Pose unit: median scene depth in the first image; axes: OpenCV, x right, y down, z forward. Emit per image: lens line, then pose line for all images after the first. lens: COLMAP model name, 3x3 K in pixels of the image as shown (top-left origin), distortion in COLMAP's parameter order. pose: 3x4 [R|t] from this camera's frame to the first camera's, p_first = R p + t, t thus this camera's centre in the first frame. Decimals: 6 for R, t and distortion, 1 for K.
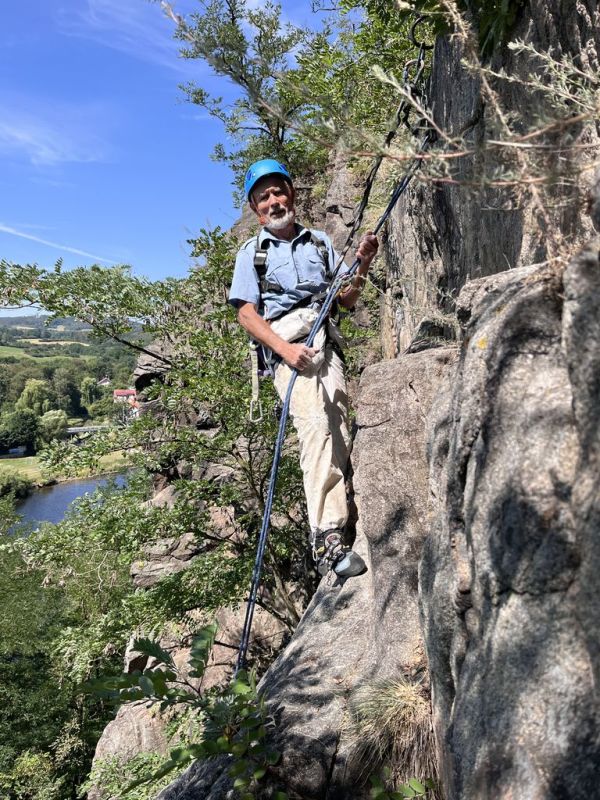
lens RADIAL K [[608.3, 0, 300.0], [0, 608.3, 400.0], [0, 0, 1]] dist [0.123856, -0.156571]
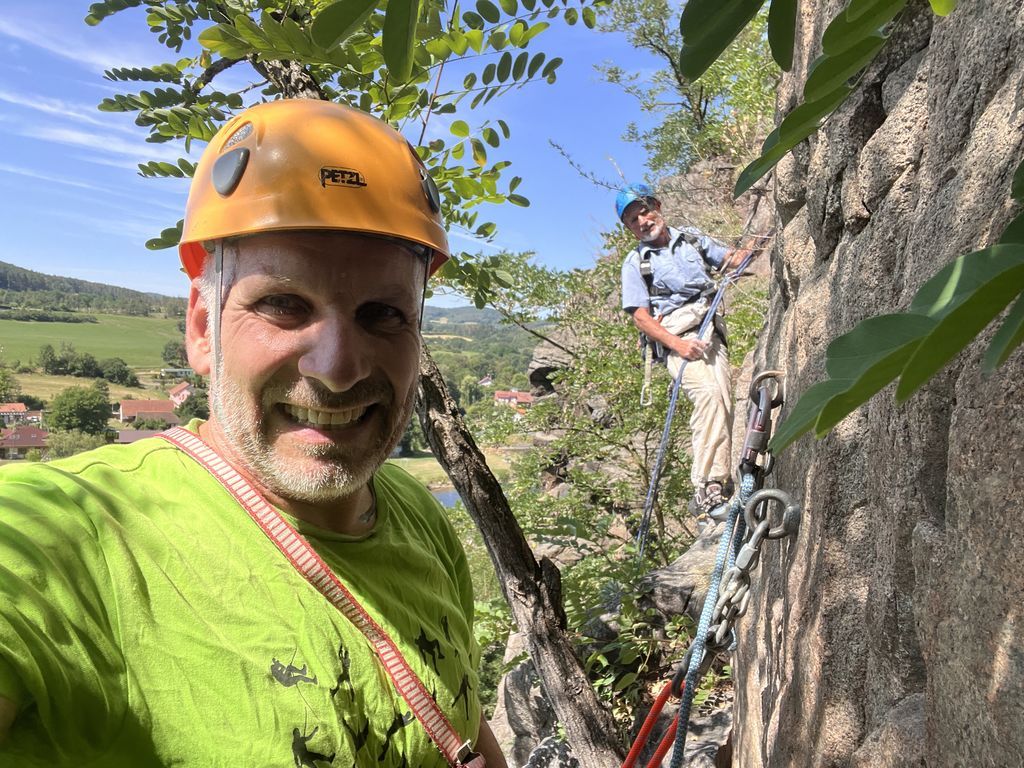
lens RADIAL K [[729.0, 0, 512.0], [0, 729.0, 384.0], [0, 0, 1]] dist [-0.001185, -0.000053]
pose [[0.962040, 0.051909, -0.267925, 0.012067], [-0.061398, 0.997744, -0.027155, 0.017994], [0.265911, 0.042574, 0.963057, -0.117639]]
